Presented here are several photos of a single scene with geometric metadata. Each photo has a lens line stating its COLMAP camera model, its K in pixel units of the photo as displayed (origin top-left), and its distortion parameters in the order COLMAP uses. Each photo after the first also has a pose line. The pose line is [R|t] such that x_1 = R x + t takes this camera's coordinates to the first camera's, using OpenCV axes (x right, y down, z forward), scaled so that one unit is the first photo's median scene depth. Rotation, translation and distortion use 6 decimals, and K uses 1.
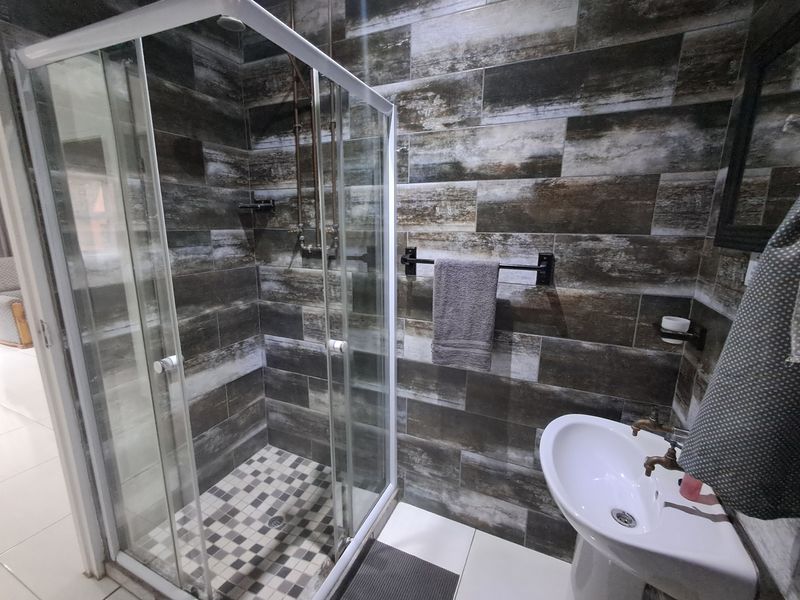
lens RADIAL K [[363.1, 0, 396.4], [0, 363.1, 301.2], [0, 0, 1]] dist [-0.002170, -0.000708]
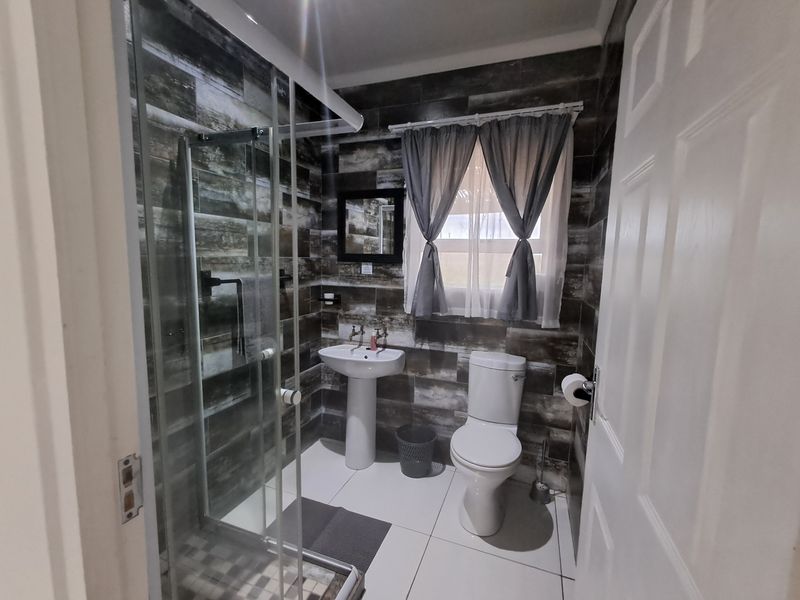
lens RADIAL K [[360.8, 0, 394.8], [0, 360.8, 301.7], [0, 0, 1]] dist [-0.003480, 0.008166]
pose [[-0.067753, -0.126896, 0.989599, -1.080572], [0.194549, 0.971158, 0.137852, -0.097198], [-0.978550, 0.201866, -0.041111, 0.506839]]
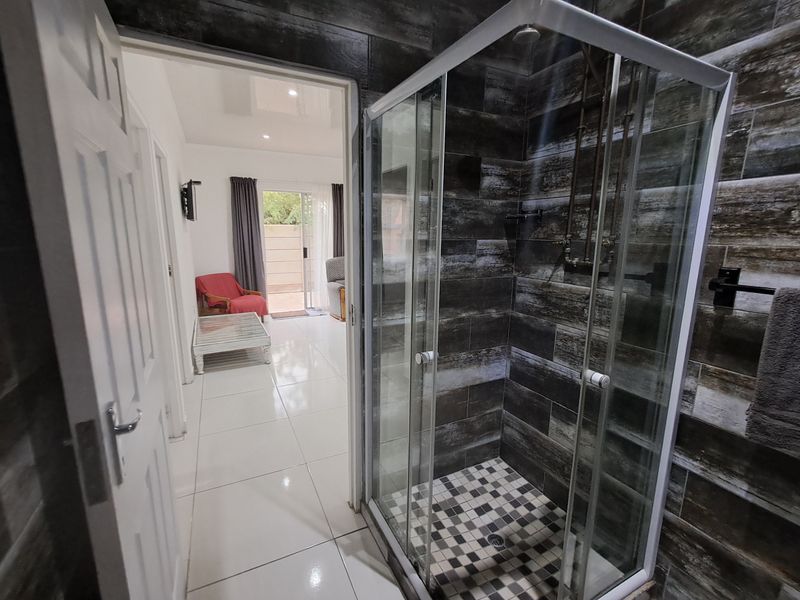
lens RADIAL K [[360.8, 0, 394.8], [0, 360.8, 301.7], [0, 0, 1]] dist [-0.003480, 0.008166]
pose [[0.776158, 0.121978, -0.618628, -0.023748], [-0.139632, 0.990001, 0.020015, -0.004091], [0.614884, 0.070845, 0.785429, 0.034161]]
